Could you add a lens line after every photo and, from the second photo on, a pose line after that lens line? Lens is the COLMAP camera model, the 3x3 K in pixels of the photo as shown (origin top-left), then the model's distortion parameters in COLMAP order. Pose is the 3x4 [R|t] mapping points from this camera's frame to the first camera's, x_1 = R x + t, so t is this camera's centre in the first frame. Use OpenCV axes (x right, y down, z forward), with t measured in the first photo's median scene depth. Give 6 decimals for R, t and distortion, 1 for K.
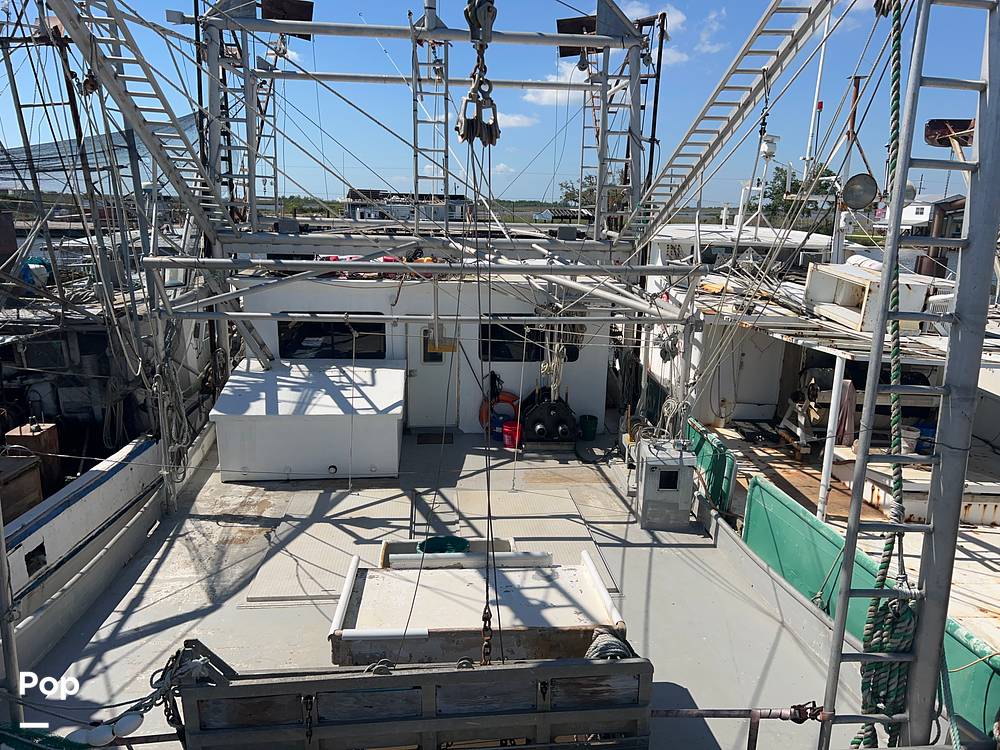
lens RADIAL K [[743.1, 0, 507.1], [0, 743.1, 376.0], [0, 0, 1]] dist [0.030396, -0.027403]
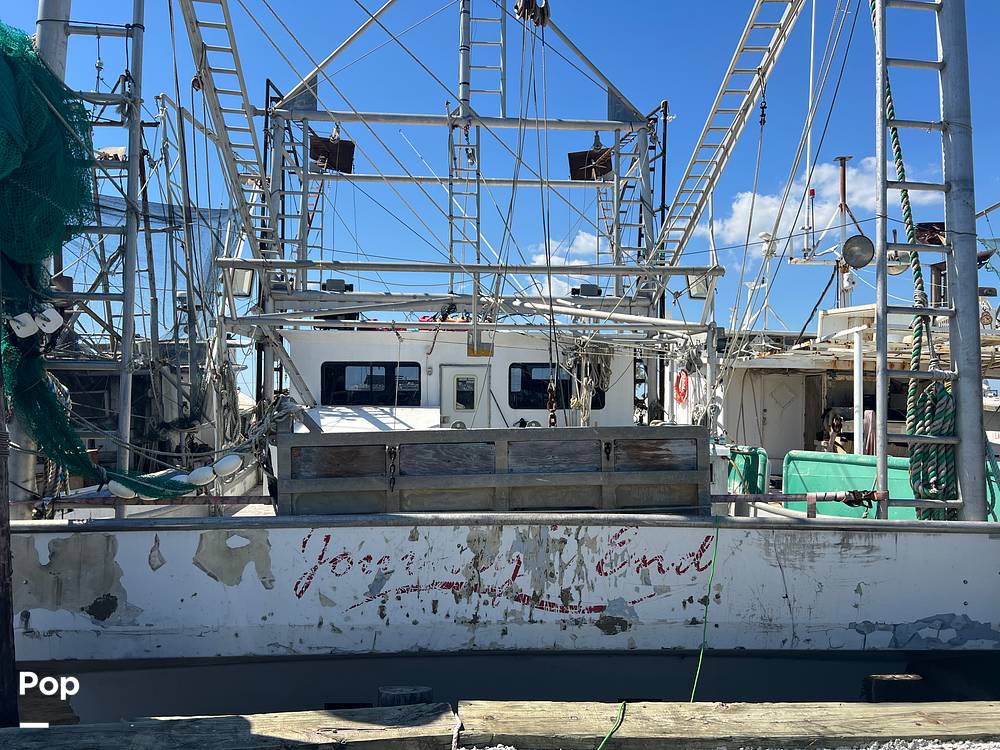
lens RADIAL K [[743.1, 0, 496.4], [0, 743.1, 379.6], [0, 0, 1]] dist [0.030396, -0.027403]
pose [[0.999440, -0.019382, -0.027260, -0.029407], [0.012197, 0.970062, -0.242552, 0.213380], [0.031145, 0.242084, 0.969755, -0.023897]]
